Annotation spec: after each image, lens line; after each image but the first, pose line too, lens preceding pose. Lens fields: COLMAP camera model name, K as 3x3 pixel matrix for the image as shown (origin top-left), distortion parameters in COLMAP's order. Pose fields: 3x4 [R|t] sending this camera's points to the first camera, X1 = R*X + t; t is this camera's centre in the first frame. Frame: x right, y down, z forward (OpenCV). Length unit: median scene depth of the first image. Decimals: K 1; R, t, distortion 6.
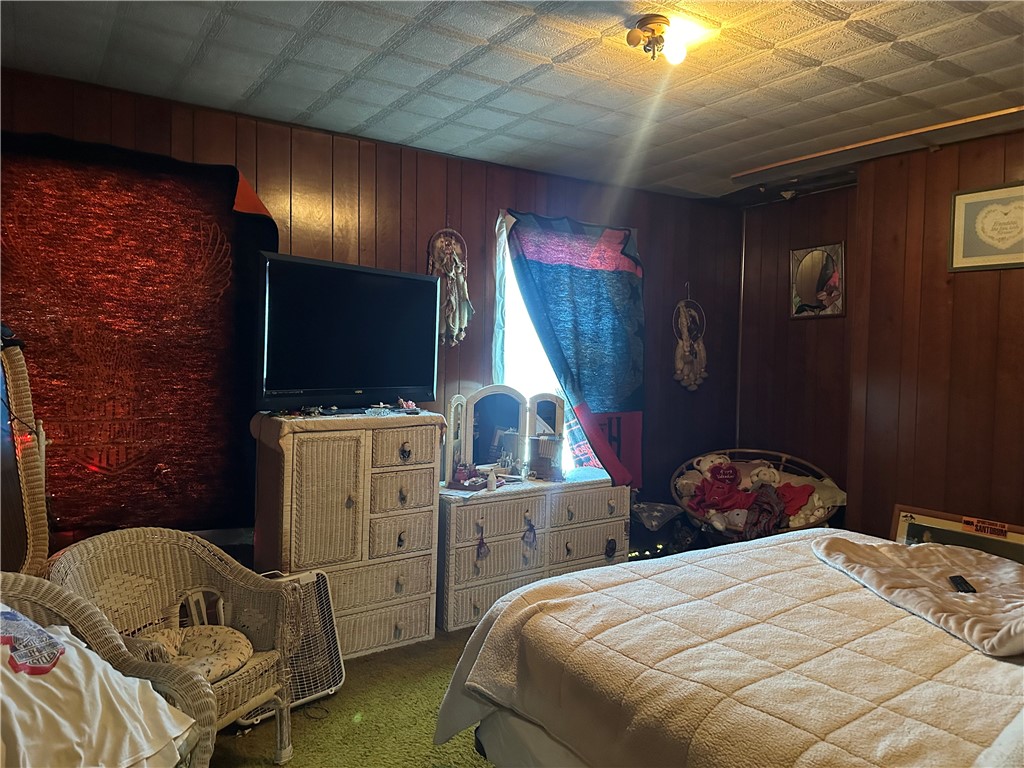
lens RADIAL K [[721.4, 0, 511.6], [0, 721.4, 380.5], [0, 0, 1]] dist [0.070350, -0.060640]
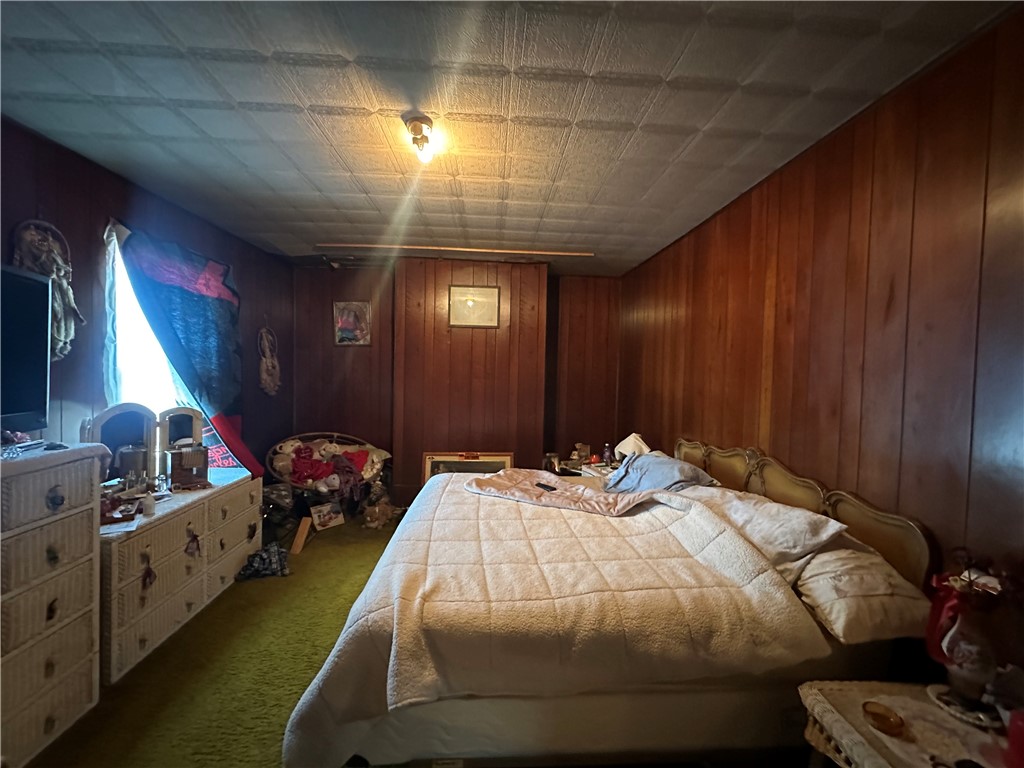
lens RADIAL K [[413.0, 0, 516.5], [0, 413.0, 386.1], [0, 0, 1]] dist [-0.002321, 0.002245]
pose [[0.511103, -0.038101, 0.858675, -0.224674], [0.023852, 0.999261, 0.030142, -0.019886], [-0.859189, 0.005075, 0.511634, 0.281150]]
